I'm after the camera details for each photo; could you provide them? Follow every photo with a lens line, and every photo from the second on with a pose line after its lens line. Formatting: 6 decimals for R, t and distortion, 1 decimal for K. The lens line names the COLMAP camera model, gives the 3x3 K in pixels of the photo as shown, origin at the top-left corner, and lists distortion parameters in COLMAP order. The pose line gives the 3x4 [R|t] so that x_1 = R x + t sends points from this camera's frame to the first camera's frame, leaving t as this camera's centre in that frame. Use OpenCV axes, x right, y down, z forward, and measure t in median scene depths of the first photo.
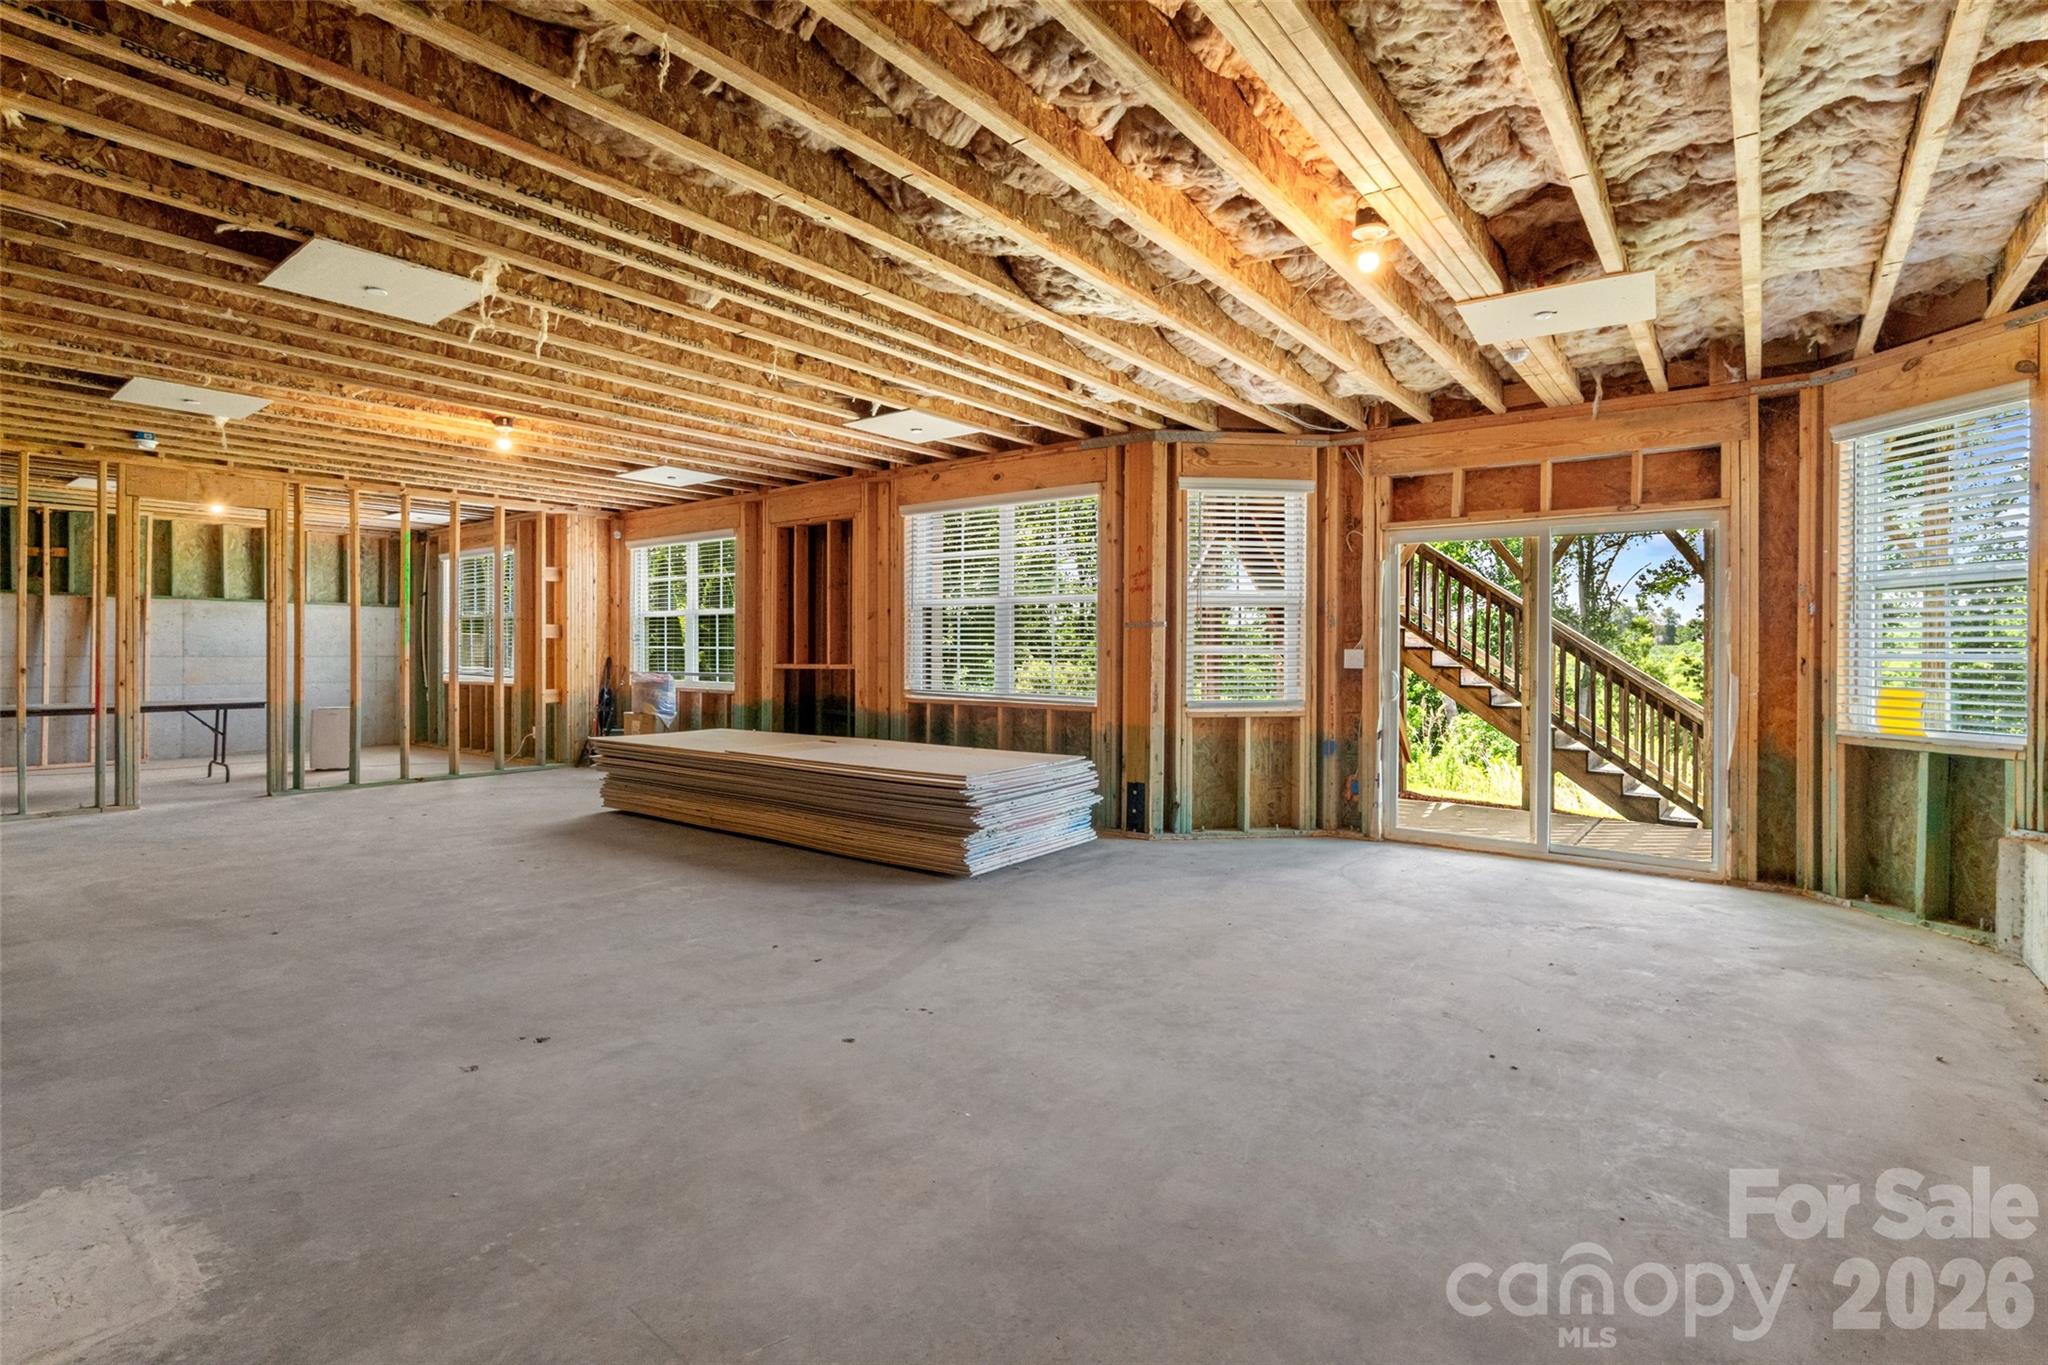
lens RADIAL K [[953.2, 0, 1021.3], [0, 953.2, 645.5], [0, 0, 1]] dist [0.012684, 0.000153]
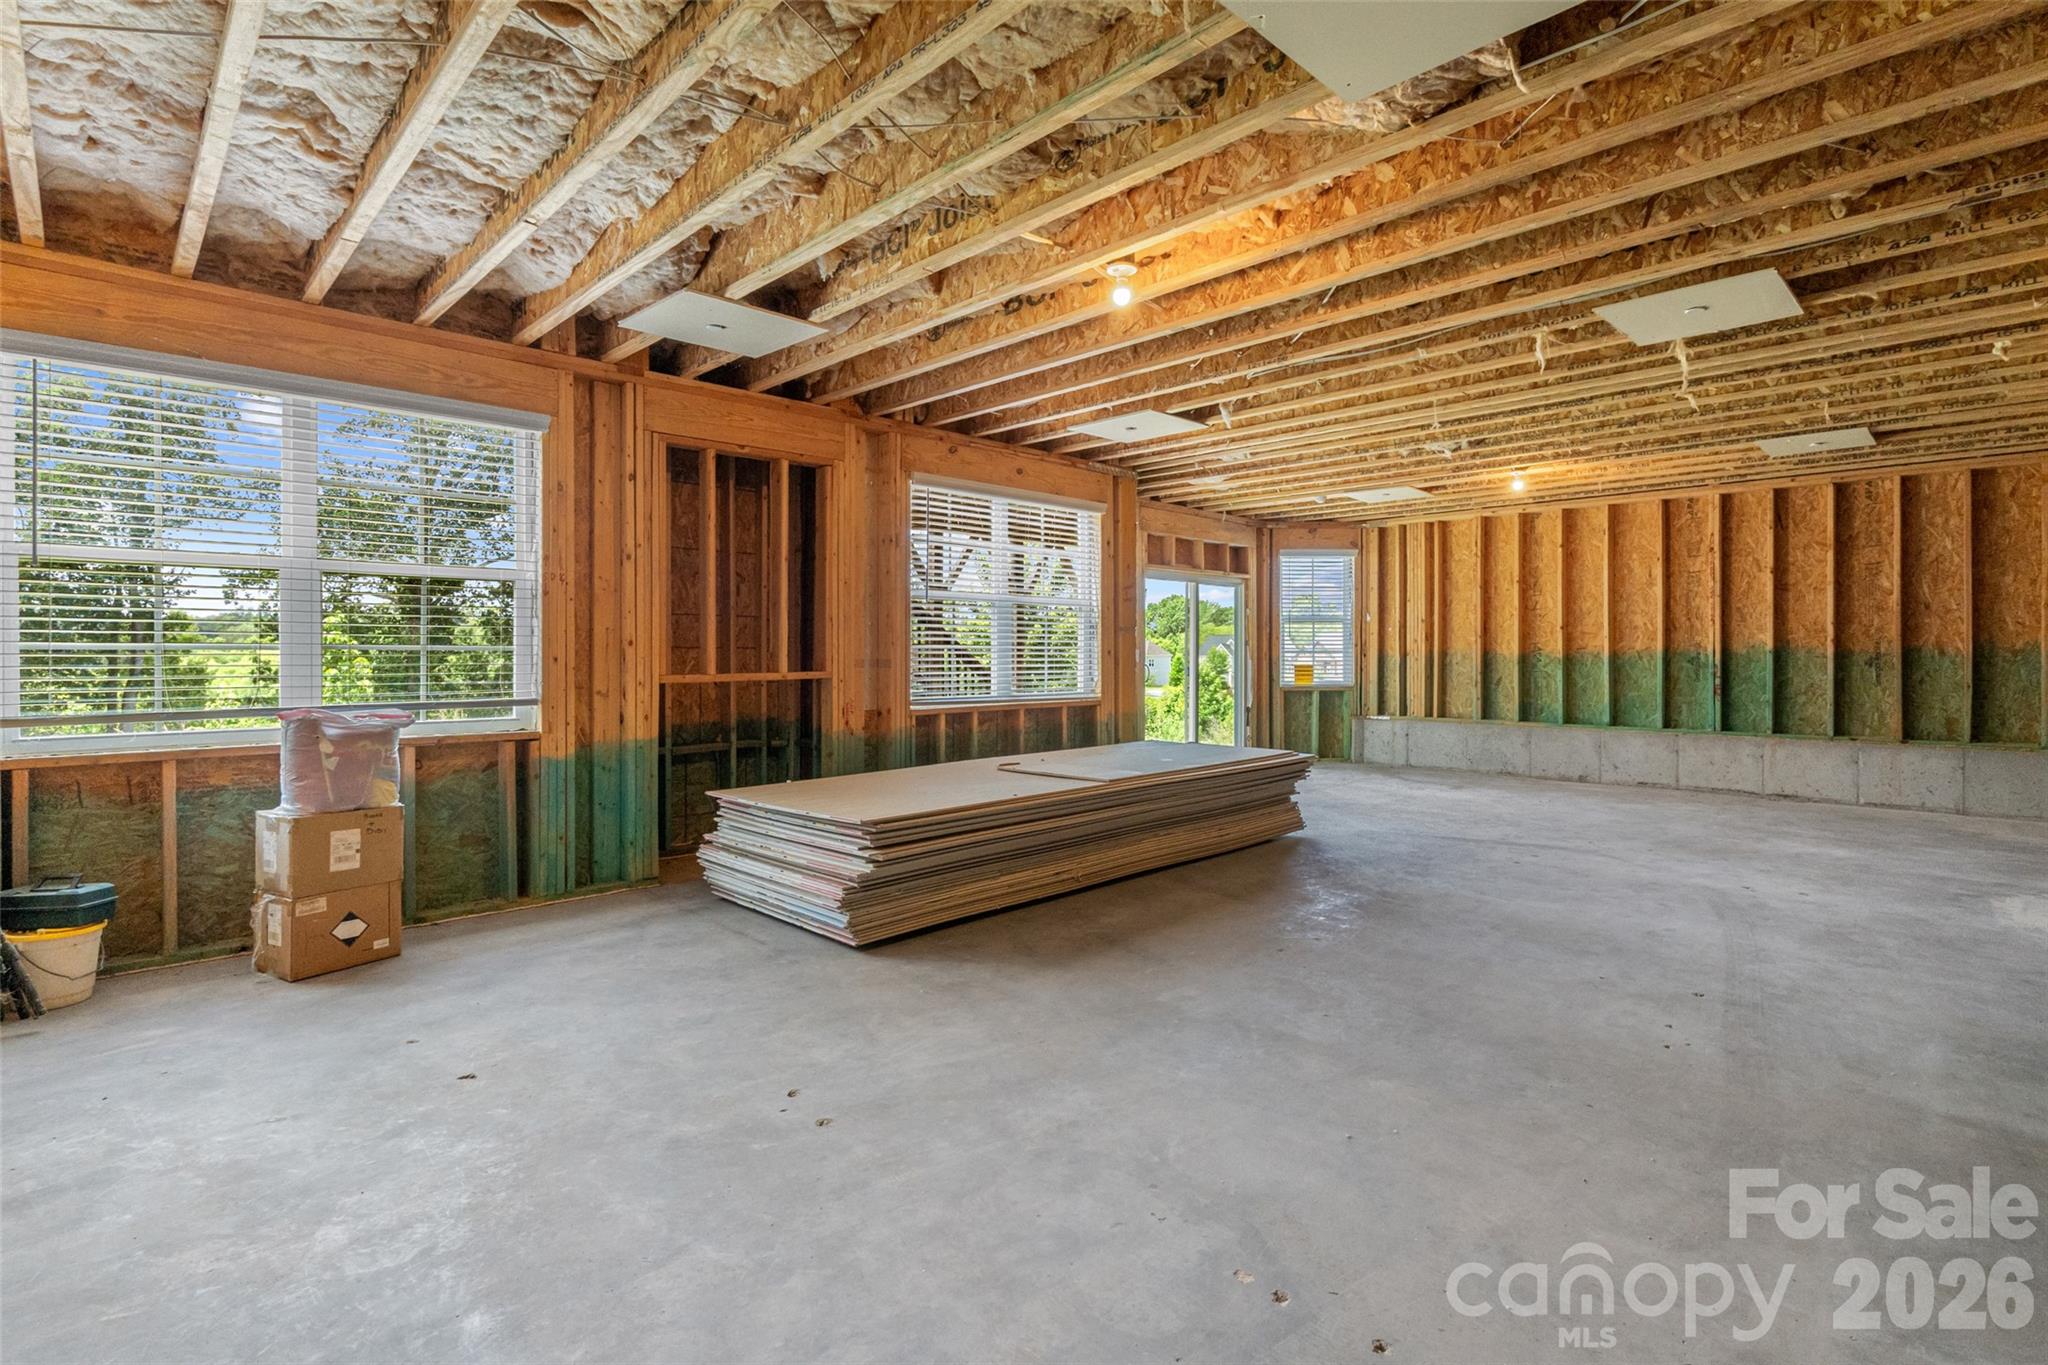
lens RADIAL K [[953.2, 0, 1021.3], [0, 953.2, 645.5], [0, 0, 1]] dist [0.012684, 0.000153]
pose [[0.139916, 0.000254, 0.990163, -1.081896], [-0.003740, 0.999993, 0.000272, -0.000263], [-0.990156, -0.003742, 0.139916, 0.948531]]
